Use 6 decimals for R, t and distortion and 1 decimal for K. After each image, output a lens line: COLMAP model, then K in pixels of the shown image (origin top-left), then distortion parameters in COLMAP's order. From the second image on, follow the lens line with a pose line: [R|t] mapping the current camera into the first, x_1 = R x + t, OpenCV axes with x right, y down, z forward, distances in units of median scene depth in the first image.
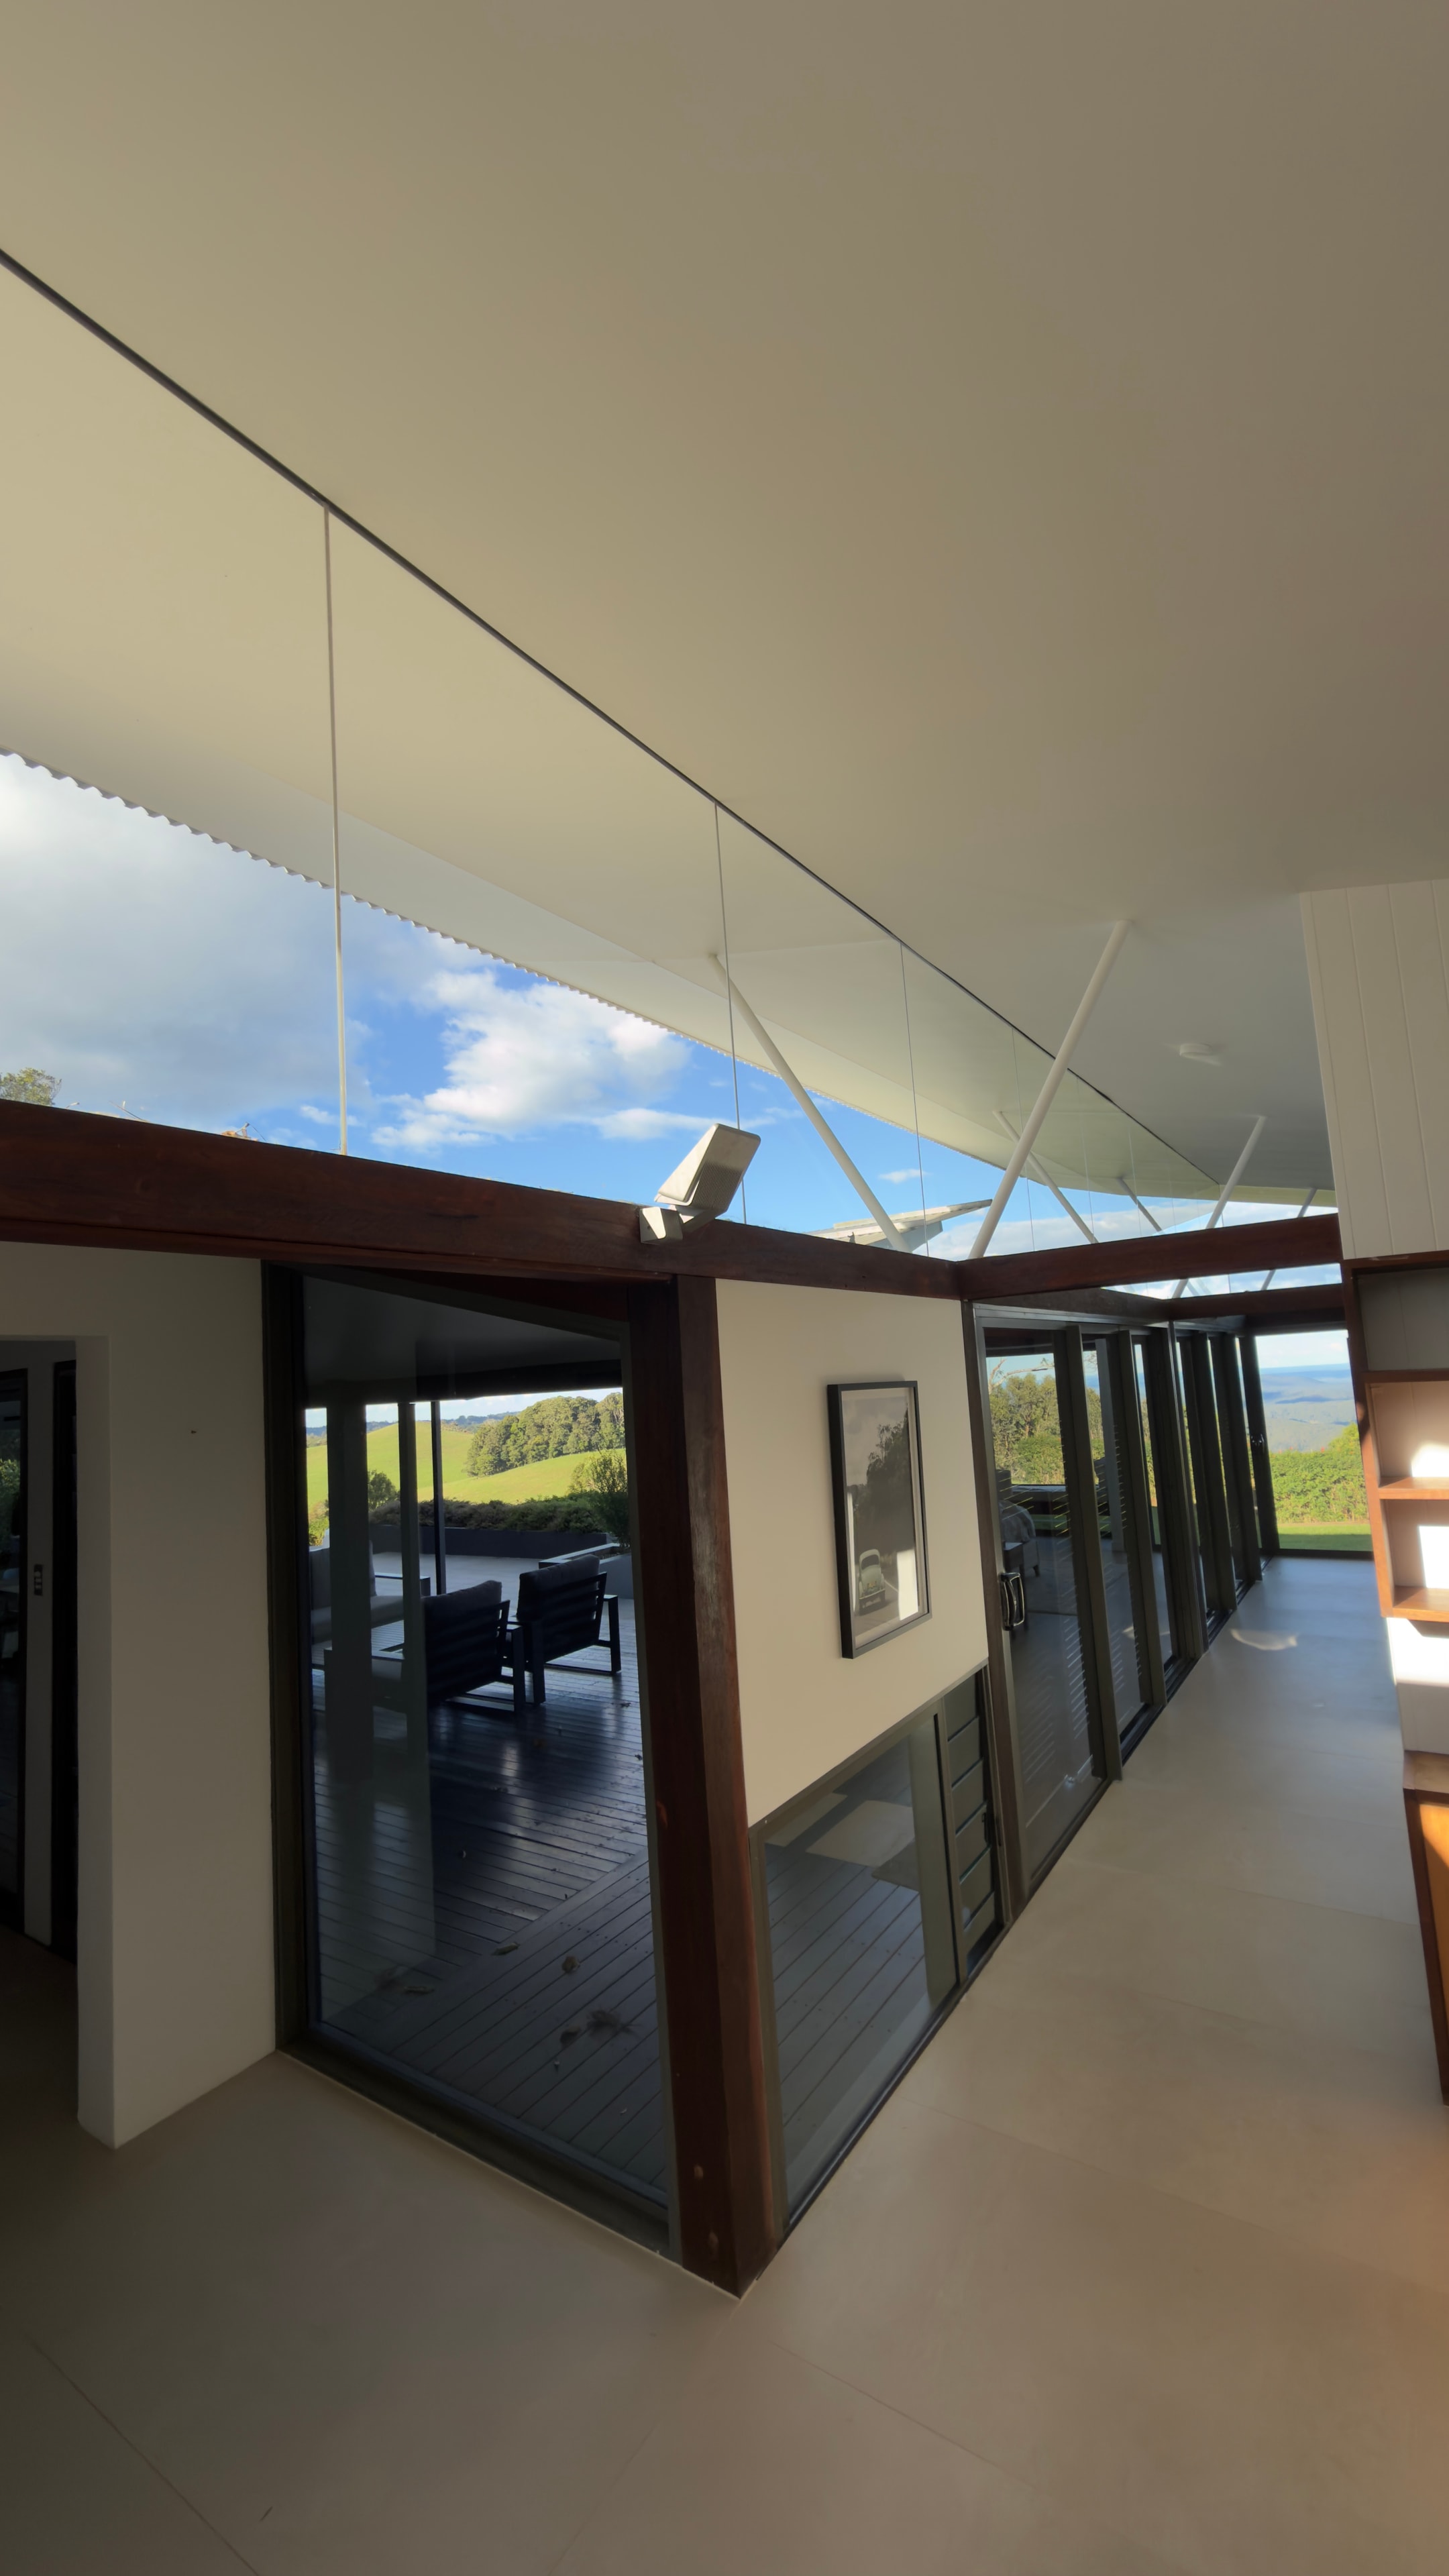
lens RADIAL K [[1032.8, 0, 732.1], [0, 1032.8, 1298.2], [0, 0, 1]] dist [-0.000387, 0.000049]
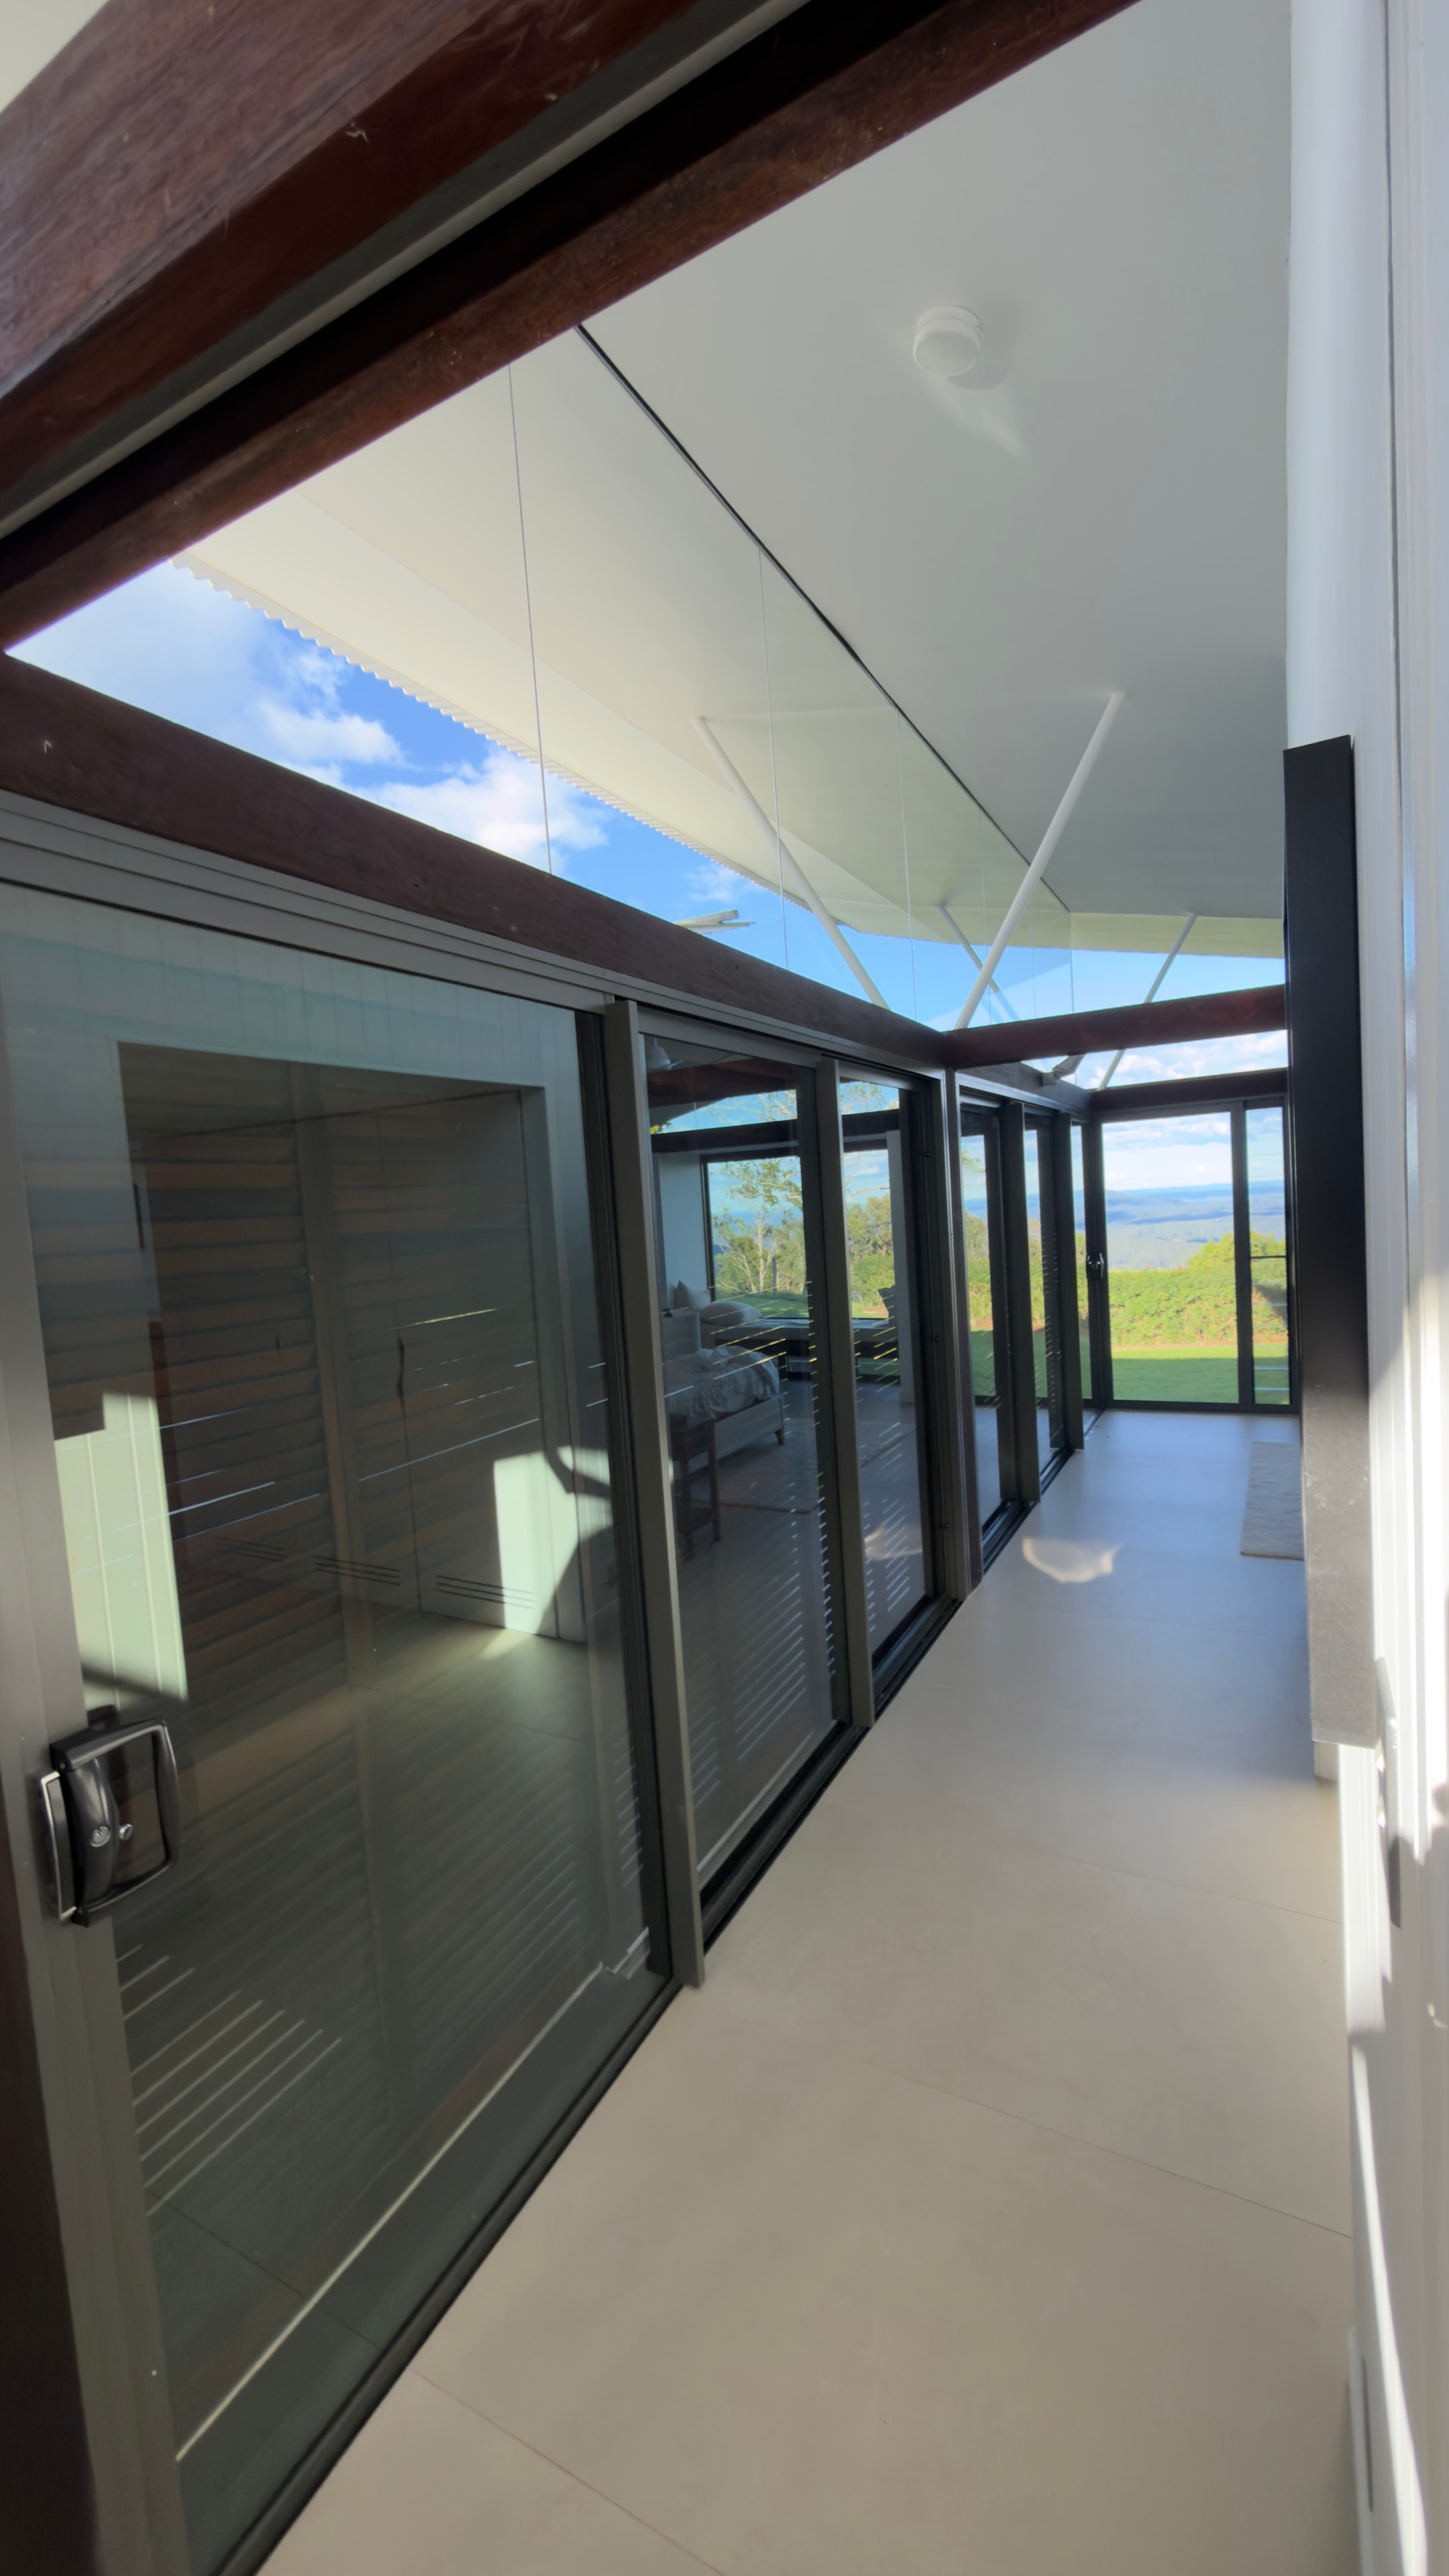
lens RADIAL K [[1032.8, 0, 723.7], [0, 1032.8, 1281.0], [0, 0, 1]] dist [-0.000387, 0.000049]
pose [[0.995169, -0.009688, 0.097694, 0.192079], [-0.005427, 0.988168, 0.153279, 0.046385], [-0.098023, -0.153069, 0.983342, 0.329341]]
